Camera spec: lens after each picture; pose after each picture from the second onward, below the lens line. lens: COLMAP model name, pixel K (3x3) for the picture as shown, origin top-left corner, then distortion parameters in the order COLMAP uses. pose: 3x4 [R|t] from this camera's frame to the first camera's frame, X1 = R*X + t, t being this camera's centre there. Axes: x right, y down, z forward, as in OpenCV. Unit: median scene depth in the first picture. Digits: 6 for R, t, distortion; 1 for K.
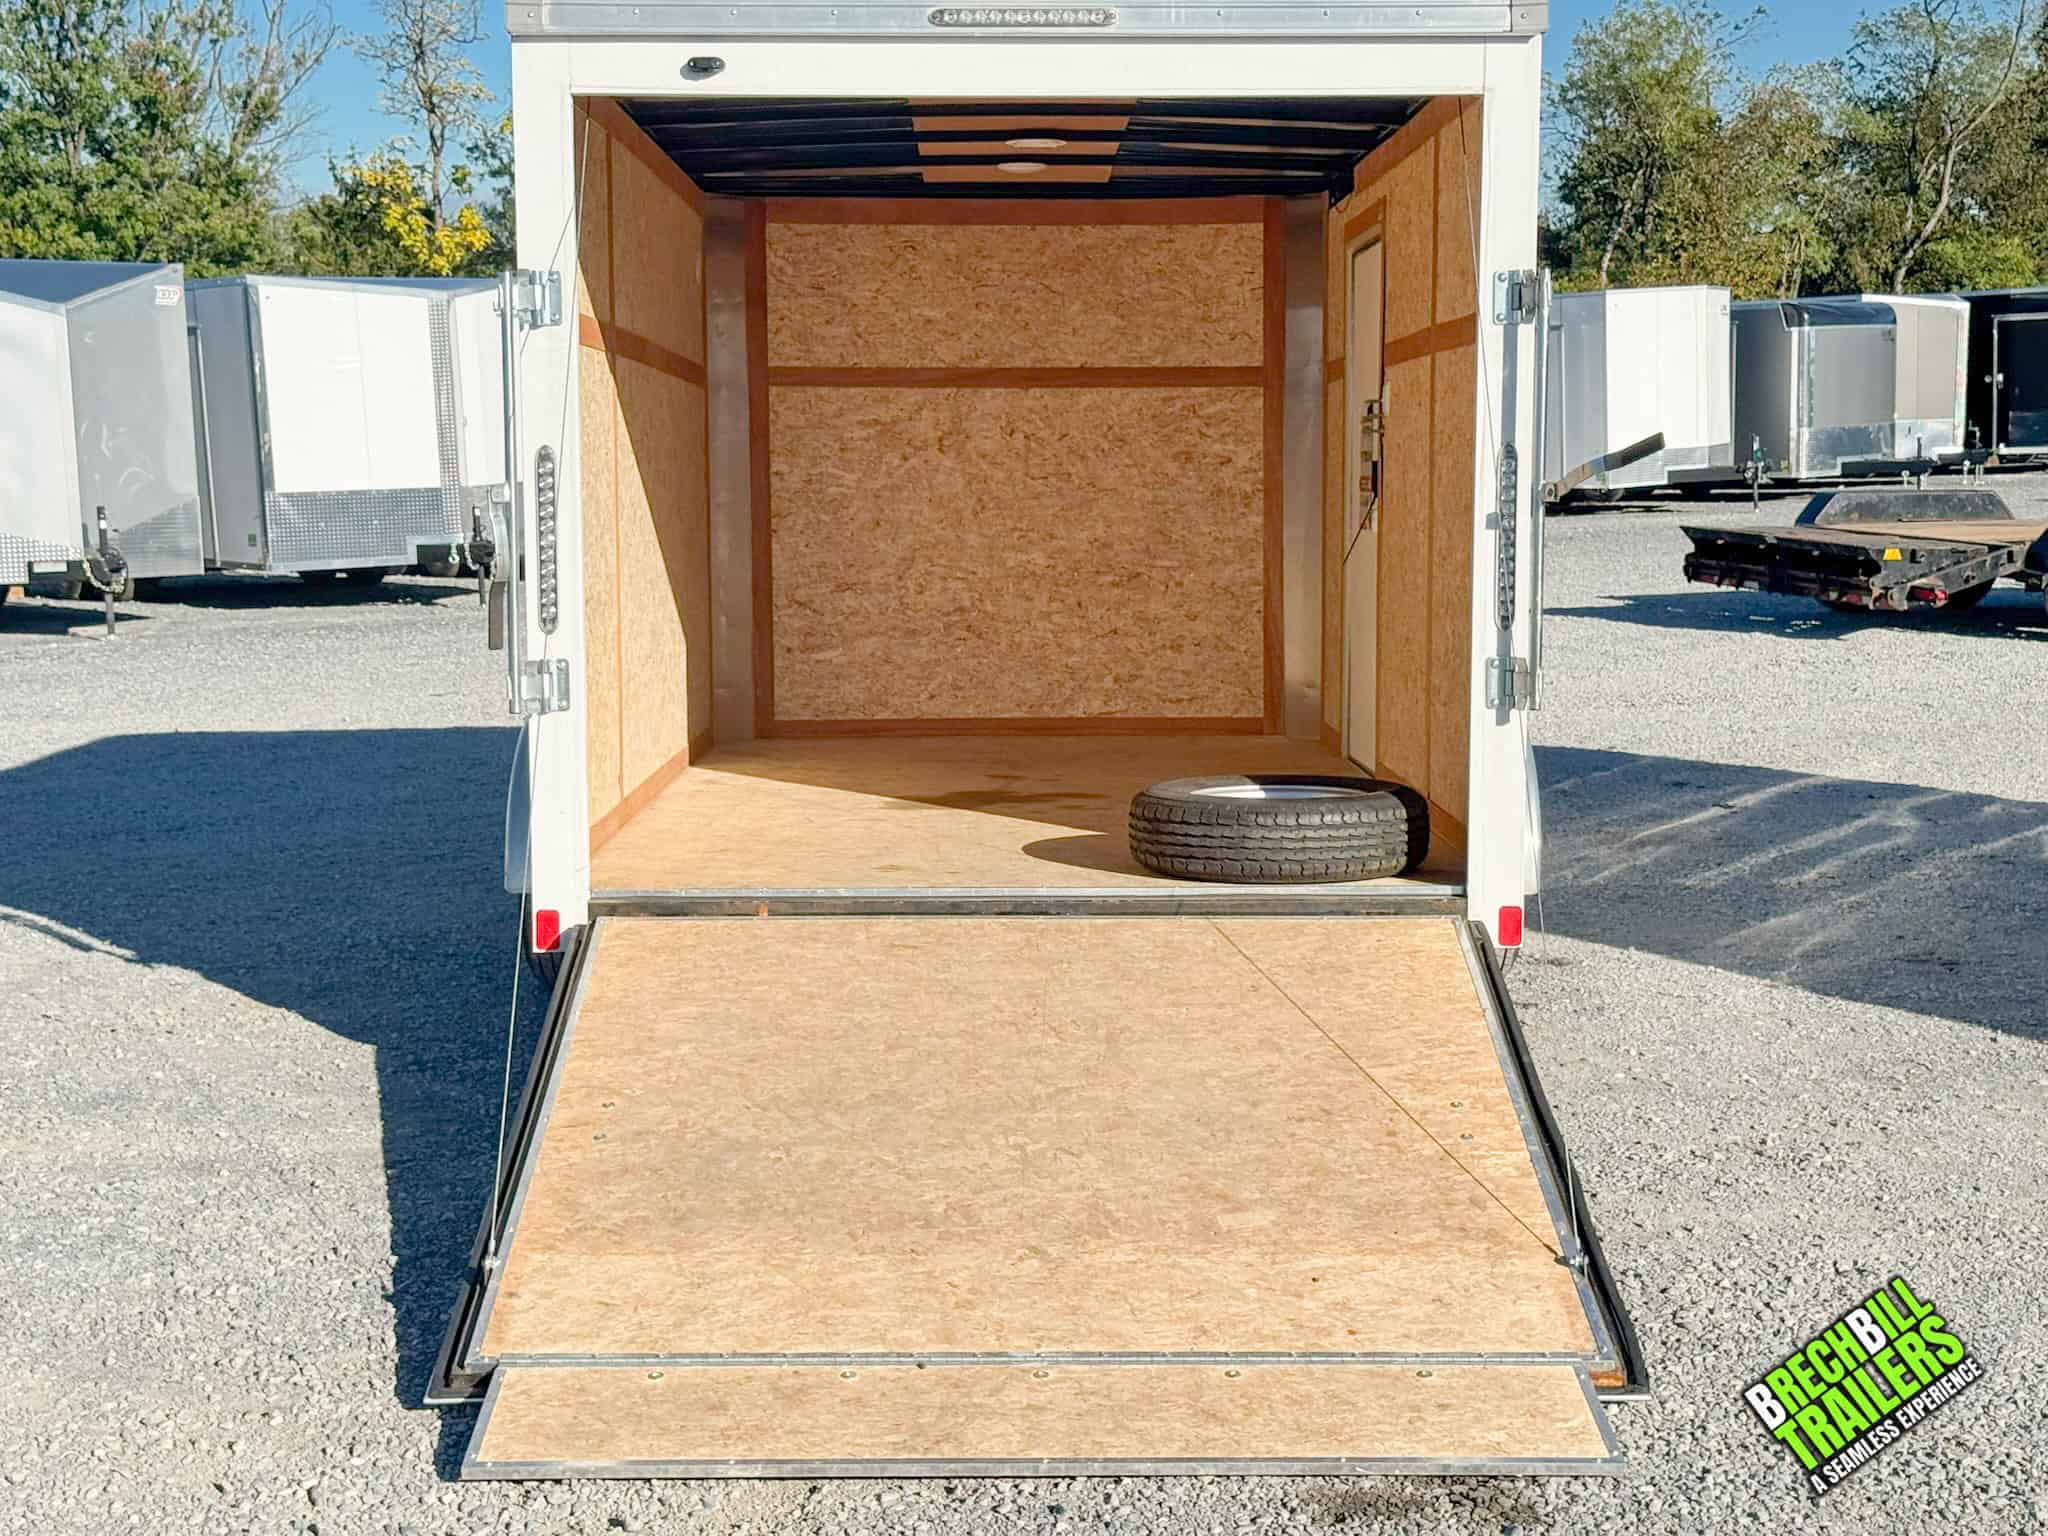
lens RADIAL K [[2905.2, 0, 1035.5], [0, 2905.2, 778.4], [0, 0, 1]] dist [0.101720, 0.000000]
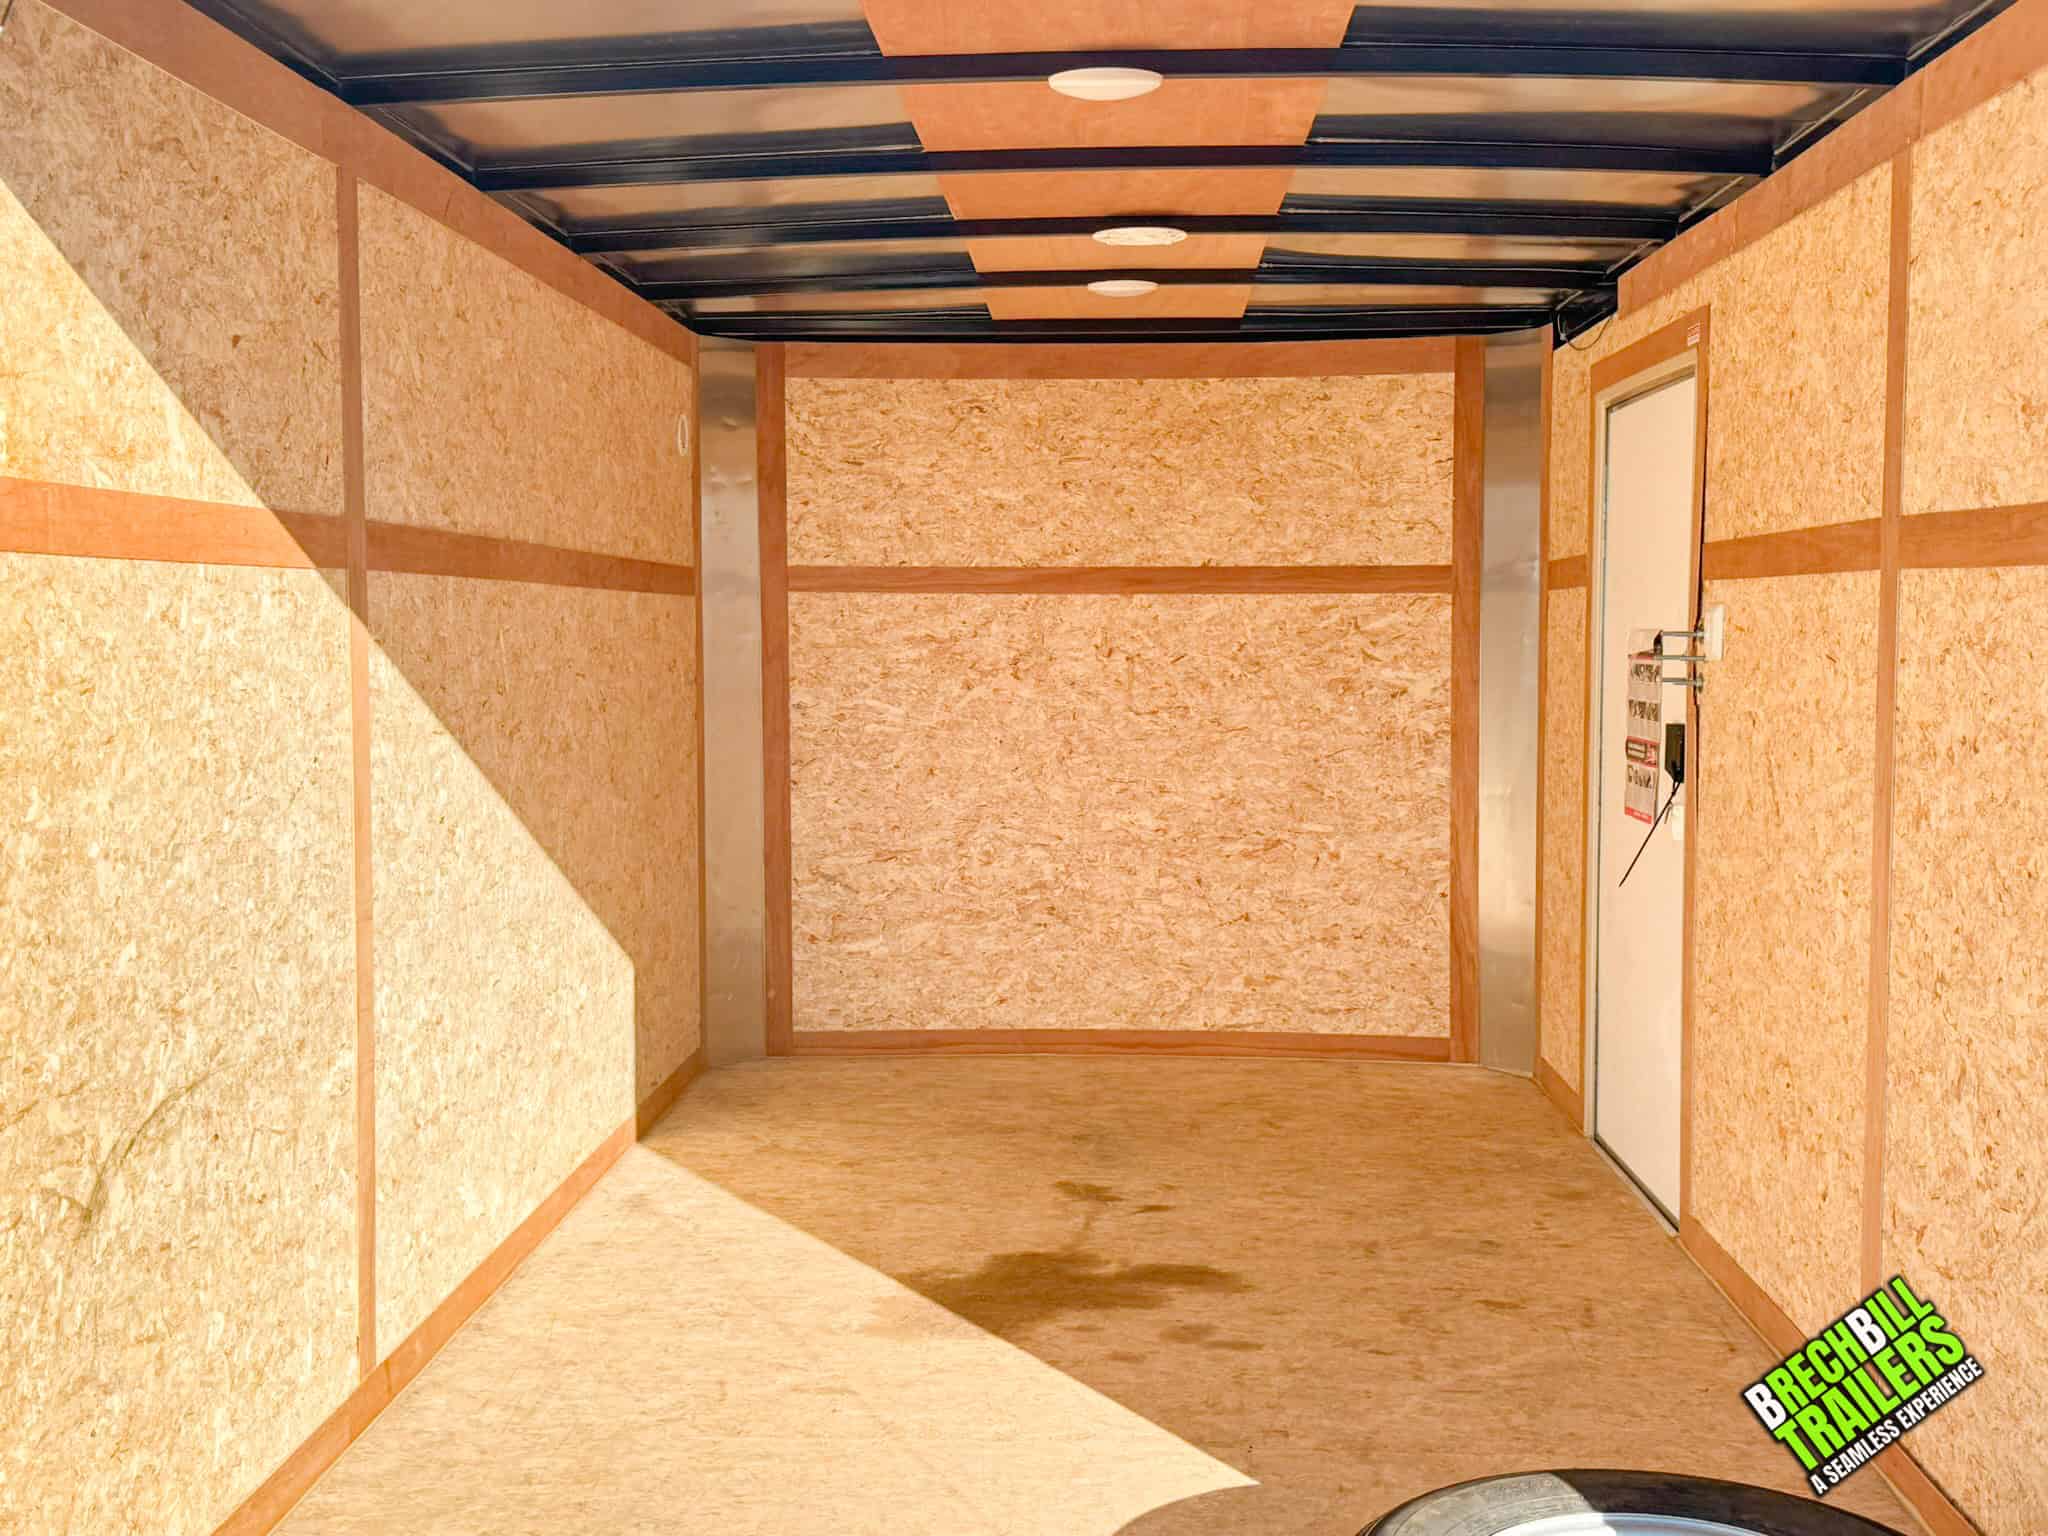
lens RADIAL K [[2259.0, 0, 1004.3], [0, 2259.0, 762.1], [0, 0, 1]] dist [0.126799, 0.000000]
pose [[0.997602, 0.006645, -0.068889, 0.005071], [-0.009355, 0.999192, -0.039088, -0.067776], [0.068574, 0.039638, 0.996858, 0.418488]]
